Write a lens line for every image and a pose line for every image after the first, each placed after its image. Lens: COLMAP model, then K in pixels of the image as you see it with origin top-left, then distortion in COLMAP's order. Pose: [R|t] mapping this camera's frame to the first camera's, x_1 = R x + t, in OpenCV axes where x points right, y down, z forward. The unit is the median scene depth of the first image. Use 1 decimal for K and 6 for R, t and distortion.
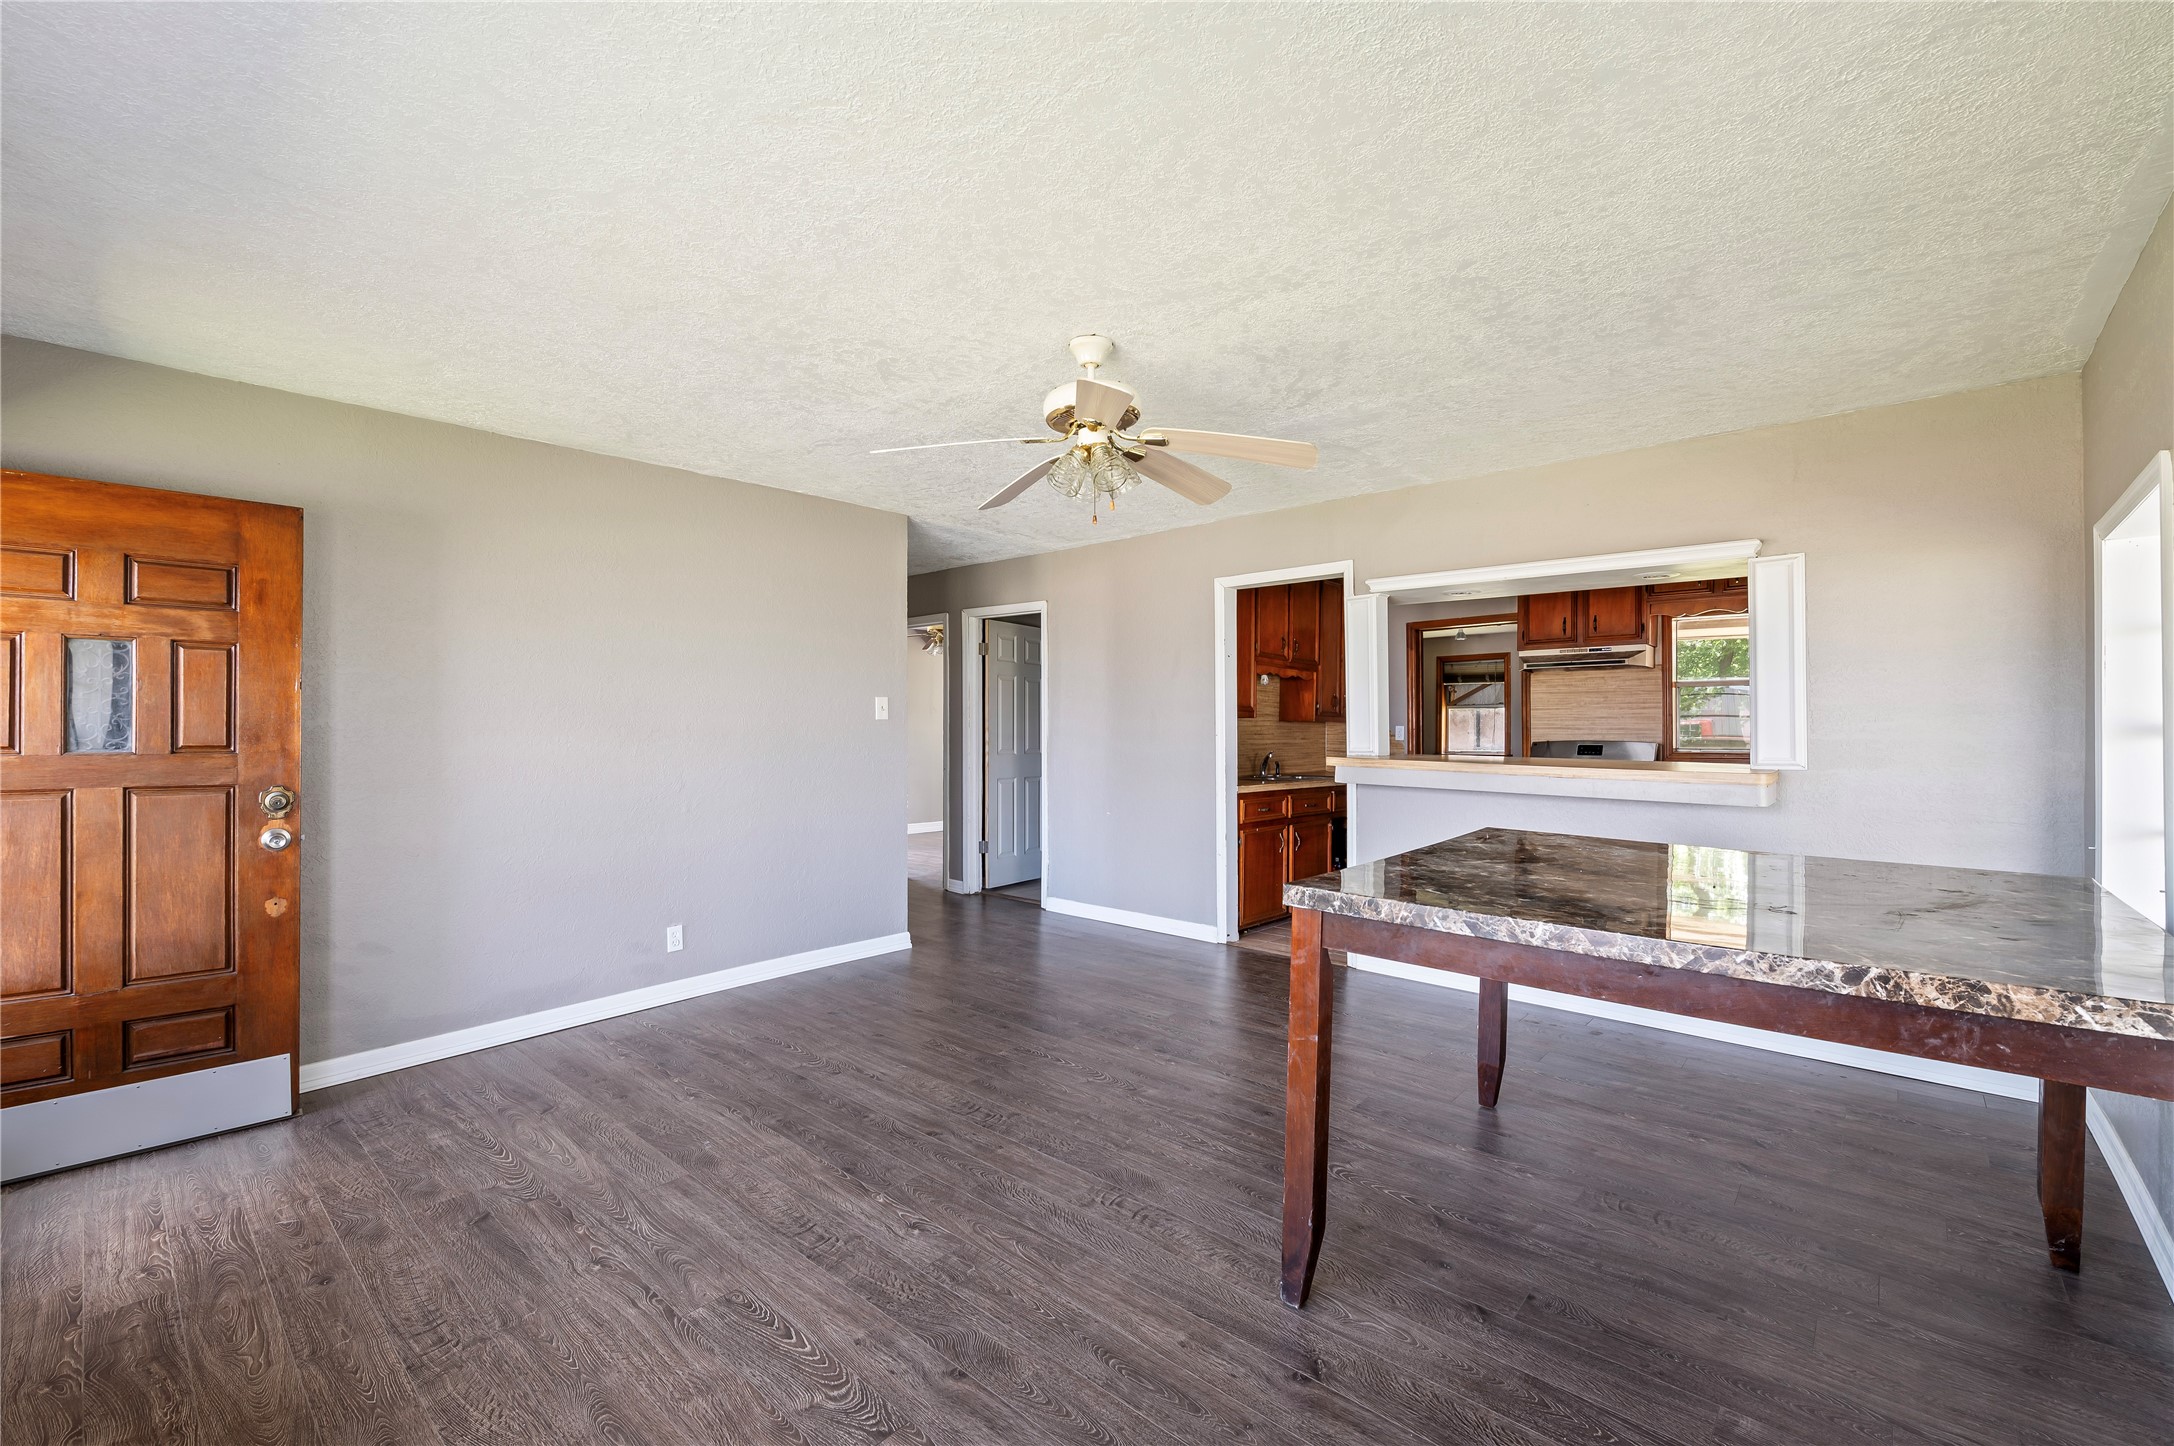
lens RADIAL K [[926.1, 0, 1072.3], [0, 926.1, 724.9], [0, 0, 1]] dist [-0.003182, -0.000380]
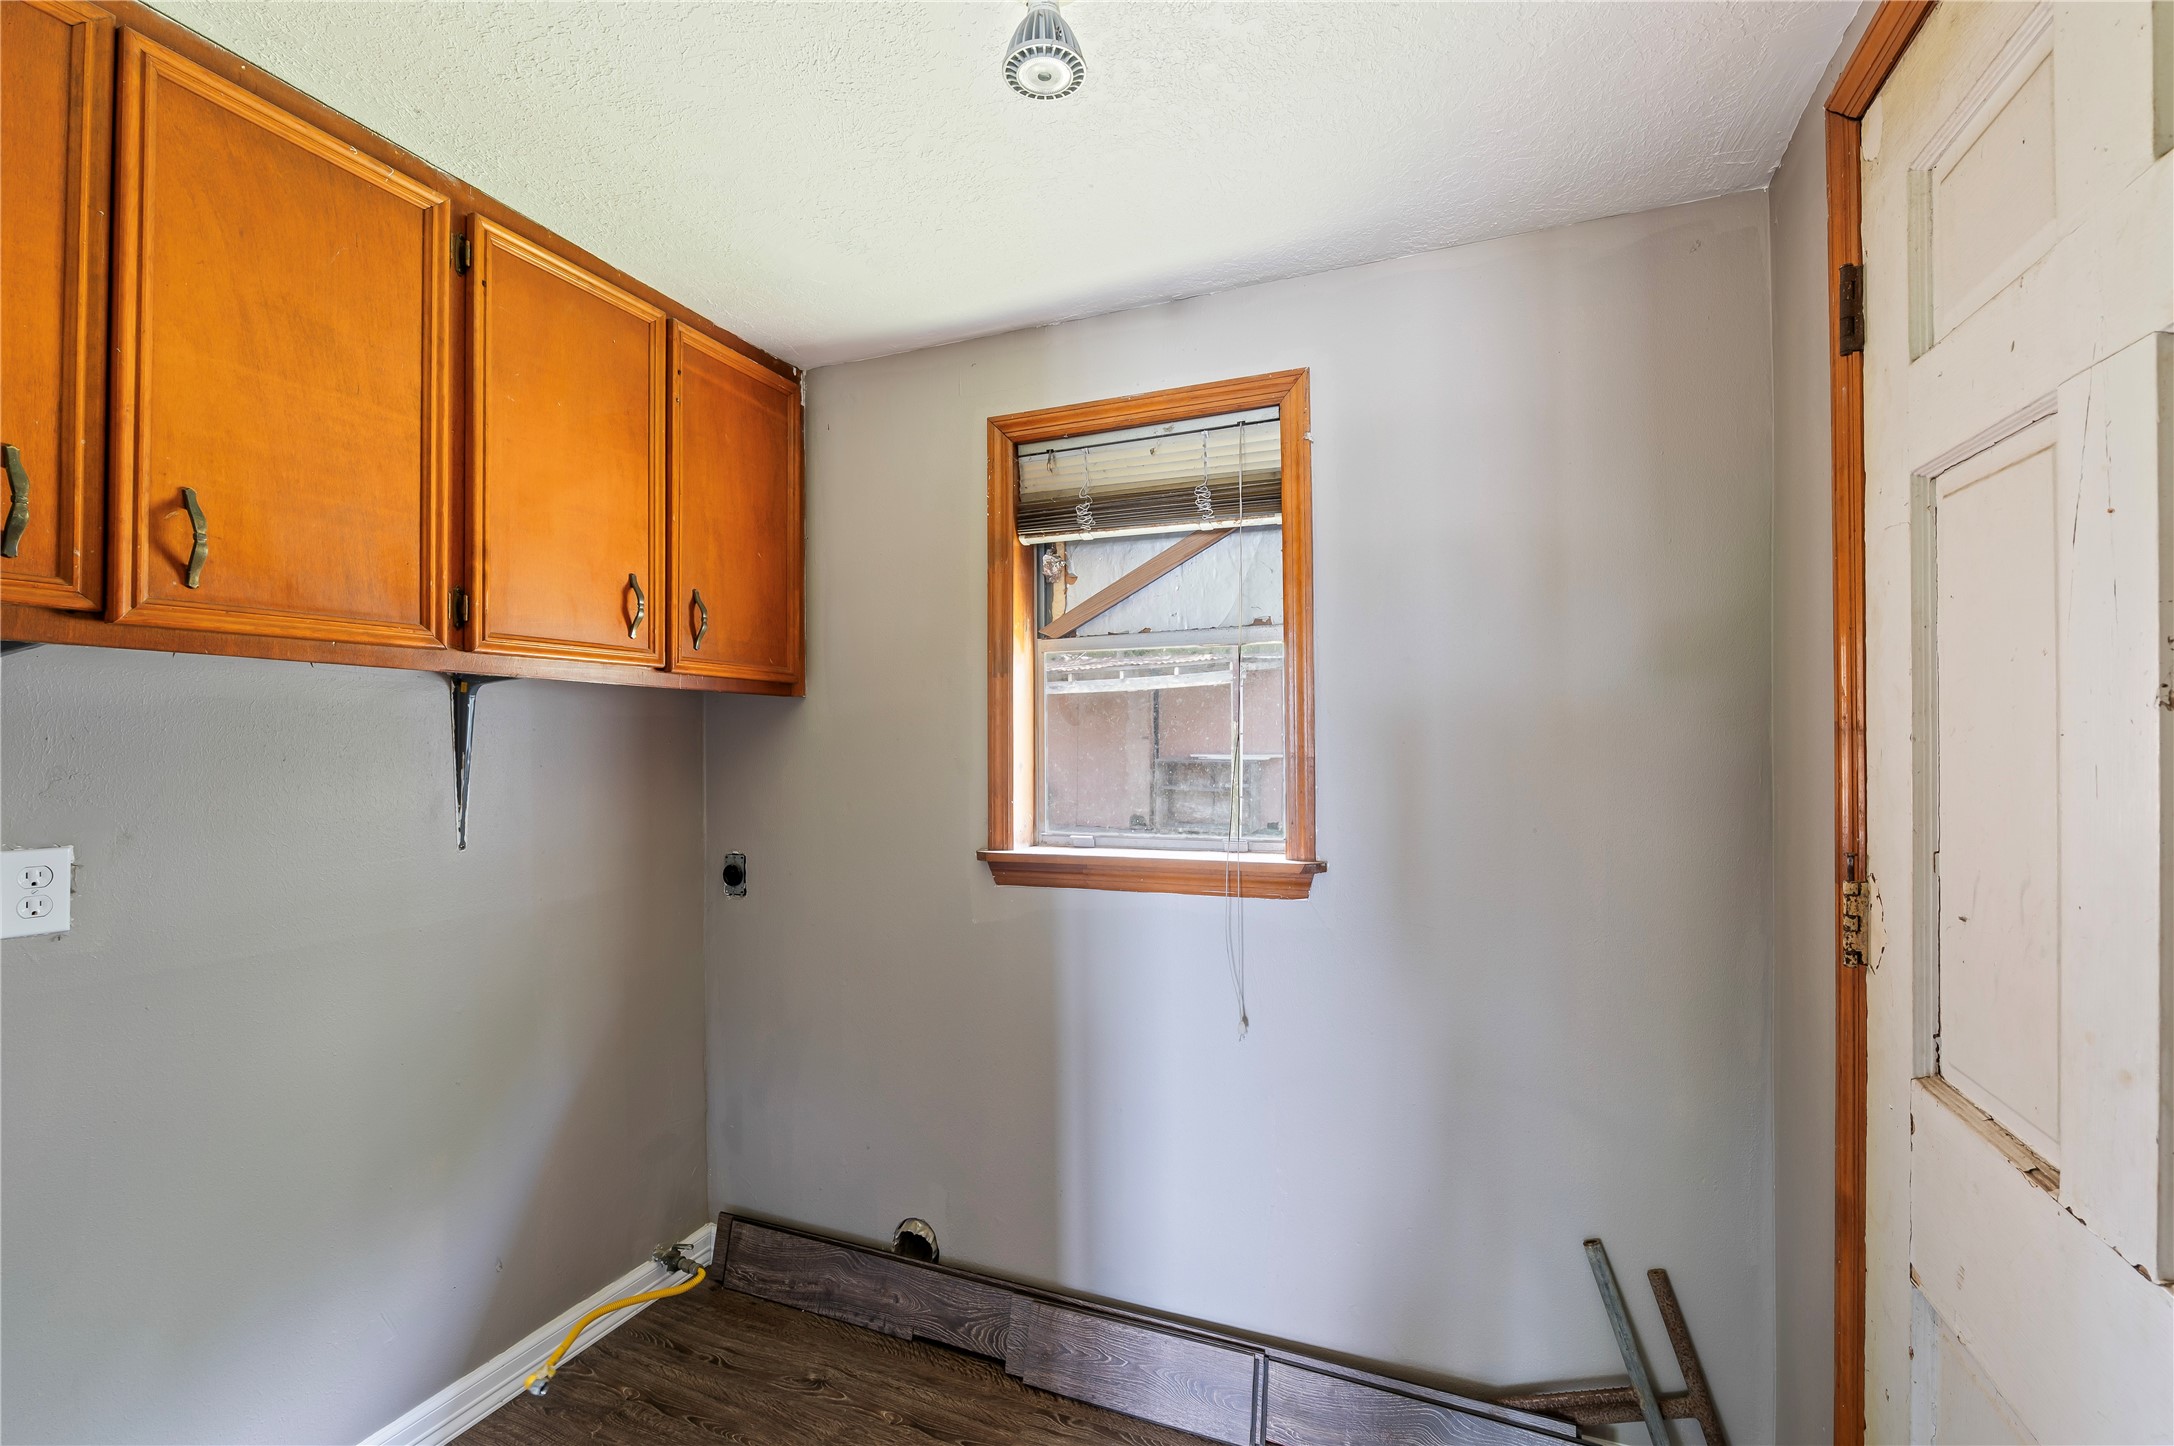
lens RADIAL K [[926.1, 0, 1072.3], [0, 926.1, 724.9], [0, 0, 1]] dist [-0.003182, -0.000380]
pose [[0.945922, -0.007303, 0.324312, 0.903054], [0.010730, 0.999904, -0.008781, 0.004092], [-0.324217, 0.011785, 0.945909, 2.085468]]
